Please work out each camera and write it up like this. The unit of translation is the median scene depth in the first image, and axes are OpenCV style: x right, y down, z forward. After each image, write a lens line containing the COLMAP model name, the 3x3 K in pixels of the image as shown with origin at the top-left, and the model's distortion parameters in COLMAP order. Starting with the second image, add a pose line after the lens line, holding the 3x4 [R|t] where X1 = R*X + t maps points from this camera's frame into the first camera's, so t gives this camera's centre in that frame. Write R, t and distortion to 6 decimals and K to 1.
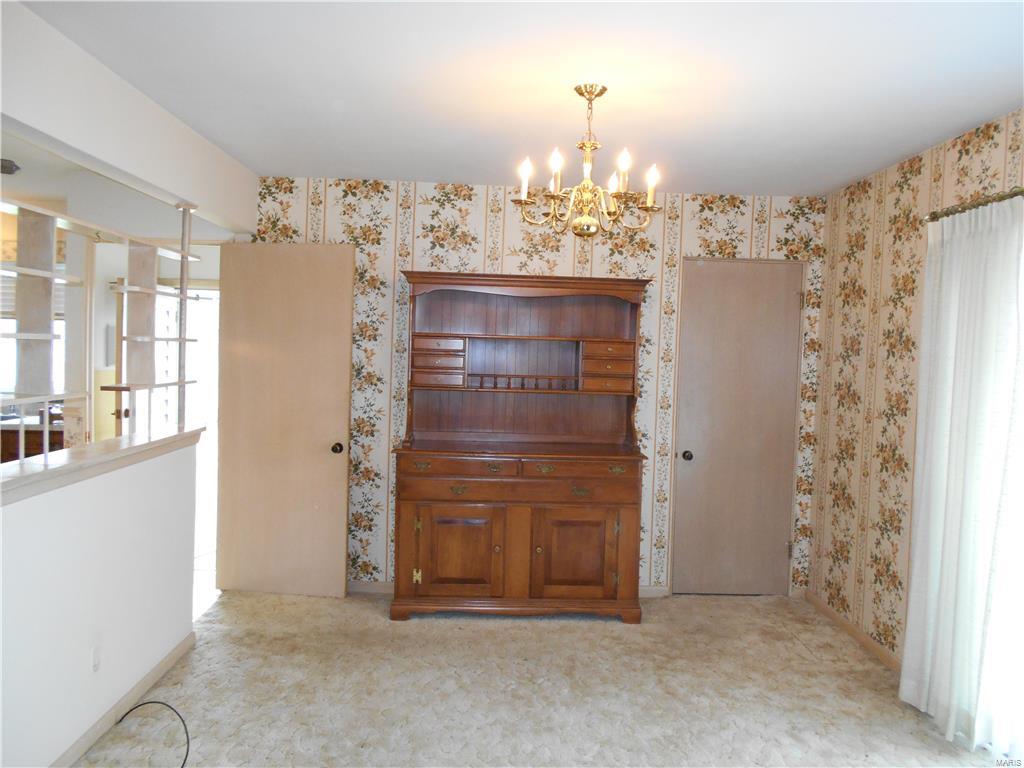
lens RADIAL K [[758.4, 0, 508.3], [0, 758.4, 383.6], [0, 0, 1]] dist [0.000701, 0.003121]
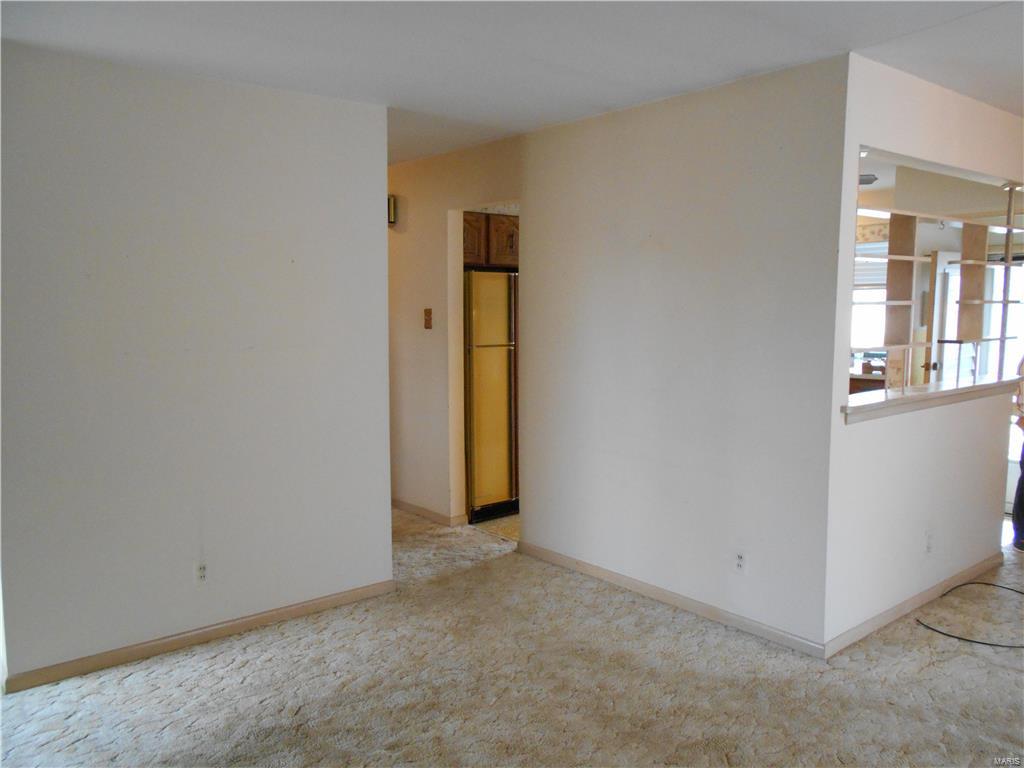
lens RADIAL K [[758.4, 0, 502.8], [0, 758.4, 377.0], [0, 0, 1]] dist [0.000701, 0.003121]
pose [[0.589409, 0.047980, -0.806409, 0.067944], [-0.015481, 0.998722, 0.048108, 0.014620], [0.807687, -0.015871, 0.589398, -0.331042]]
